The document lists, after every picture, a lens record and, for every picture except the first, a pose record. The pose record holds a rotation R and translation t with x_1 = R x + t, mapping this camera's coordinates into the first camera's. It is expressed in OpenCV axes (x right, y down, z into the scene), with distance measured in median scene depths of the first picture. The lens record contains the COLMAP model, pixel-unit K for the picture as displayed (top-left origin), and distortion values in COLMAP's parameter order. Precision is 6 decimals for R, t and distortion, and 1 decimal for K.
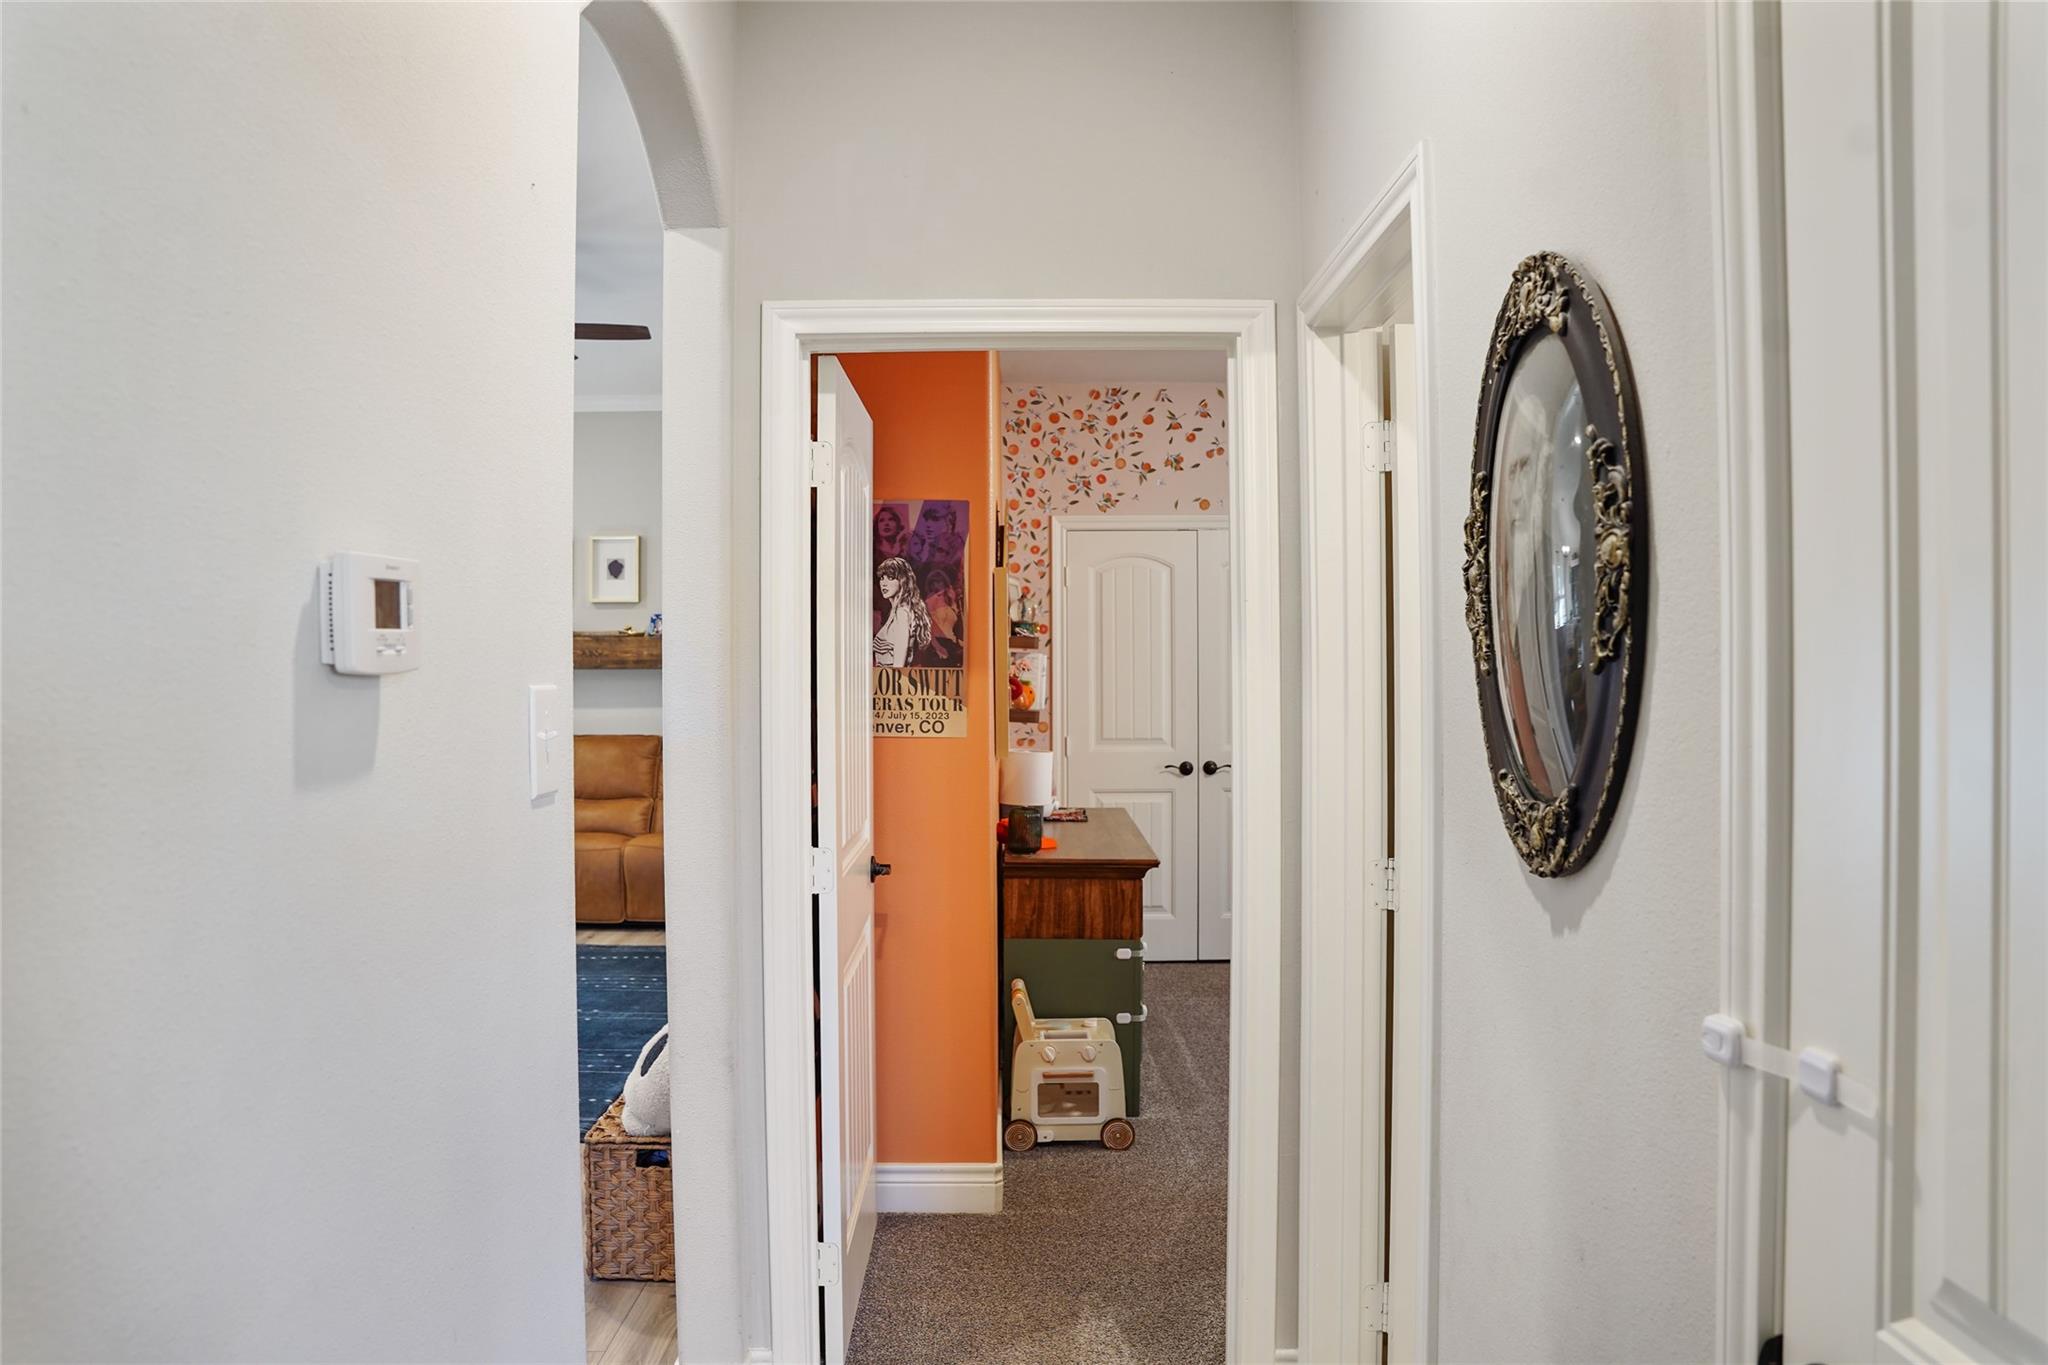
lens RADIAL K [[1436.4, 0, 1024.2], [0, 1436.4, 673.0], [0, 0, 1]] dist [-0.136788, 0.071040]
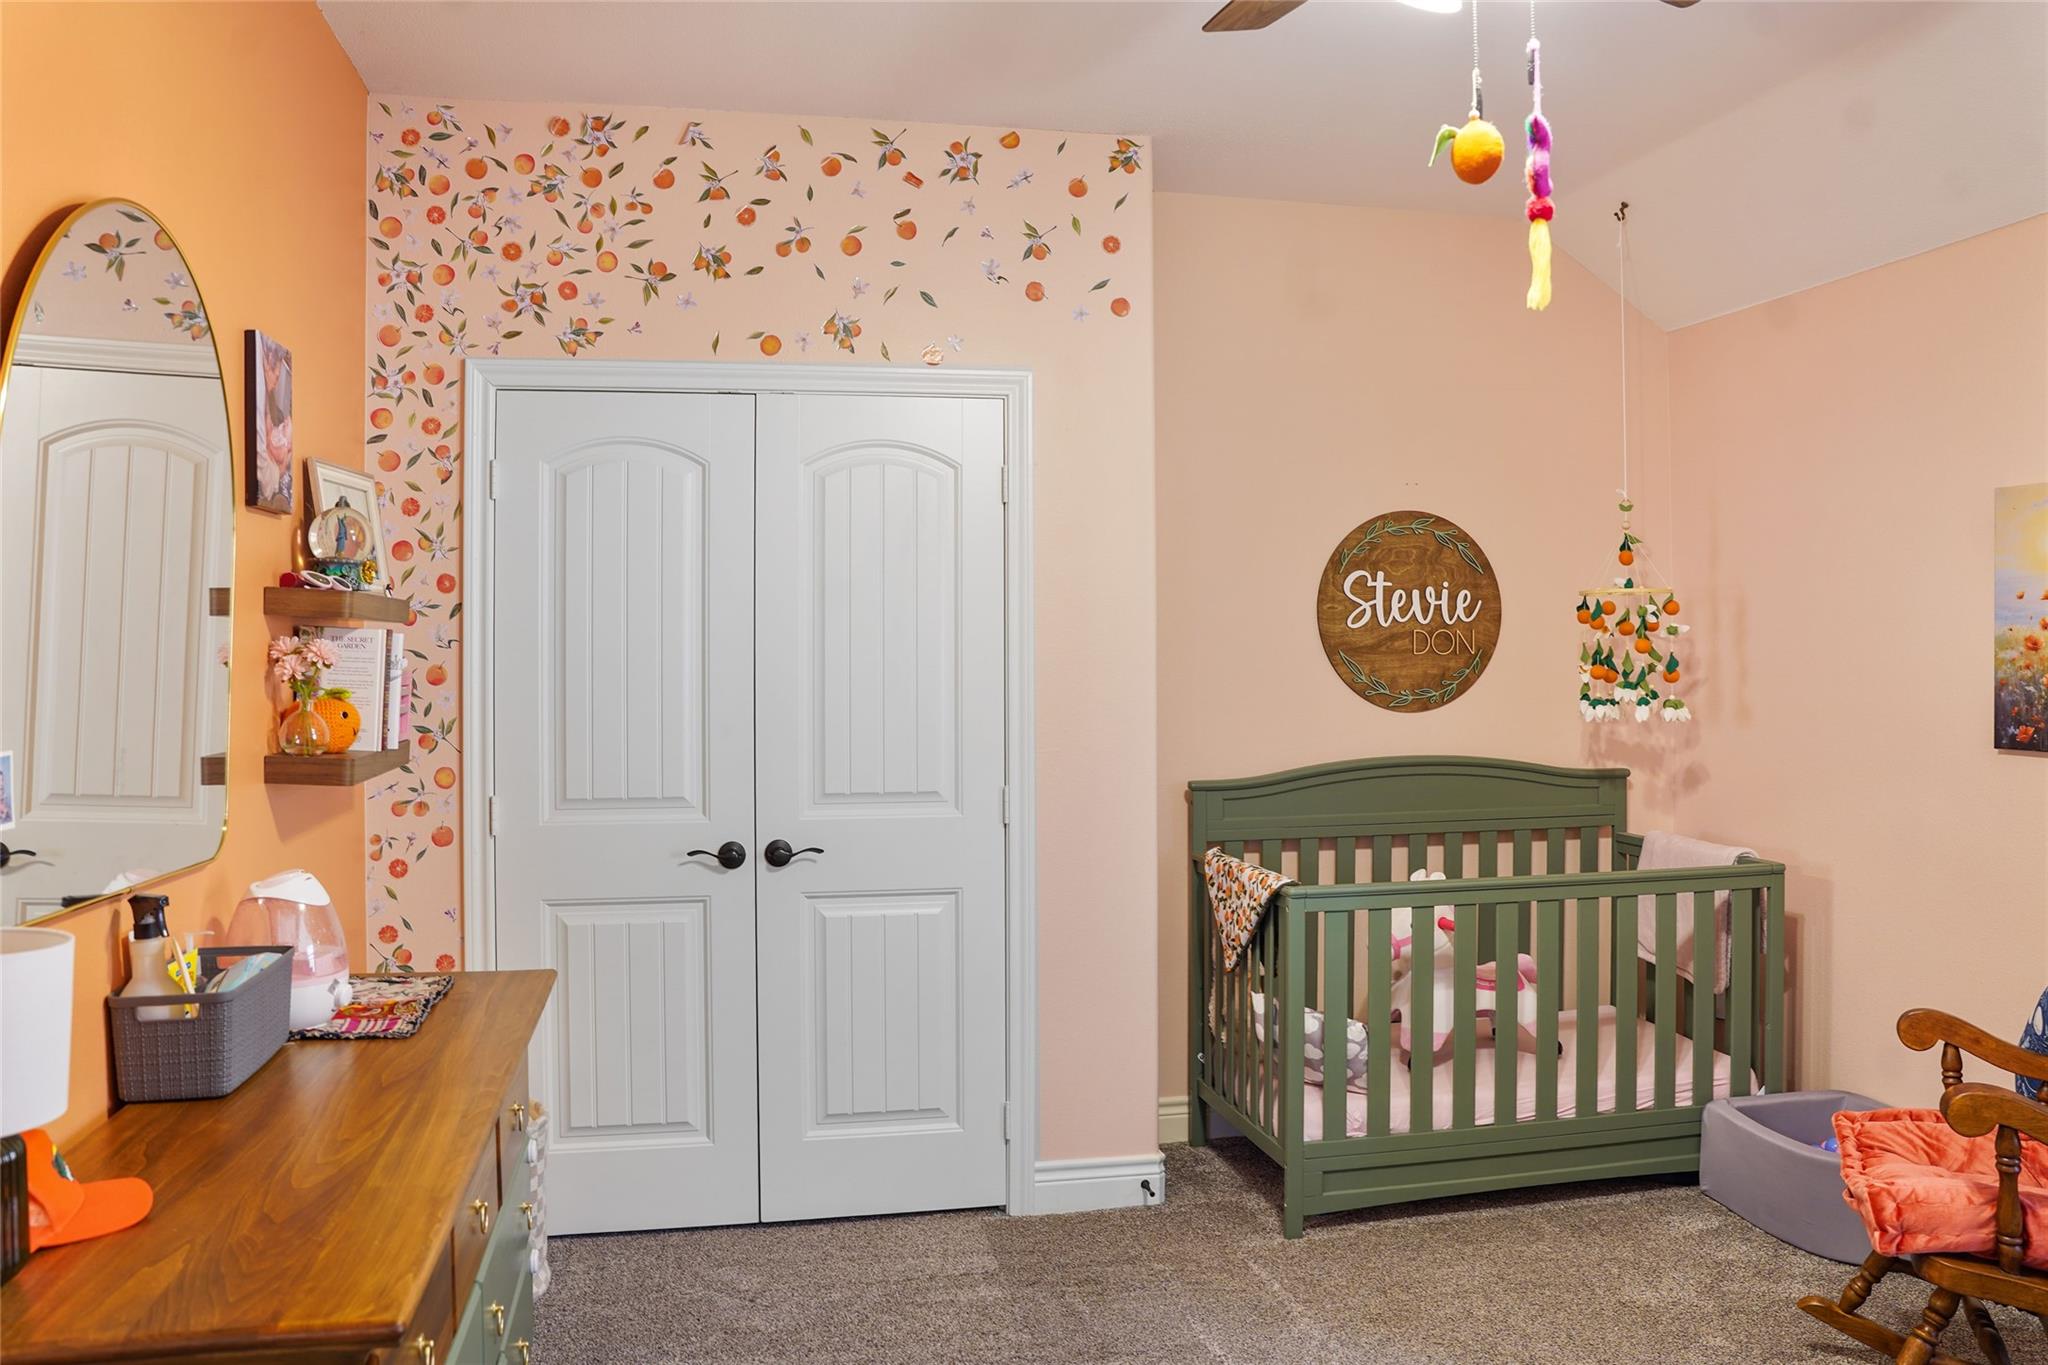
lens RADIAL K [[1640.8, 0, 1023.5], [0, 1640.8, 679.2], [0, 0, 1]] dist [-0.038650, 0.000537]
pose [[0.983036, -0.002102, 0.183402, 0.106360], [-0.000261, 0.999917, 0.012856, -0.004350], [-0.183414, -0.012686, 0.982954, 0.395473]]
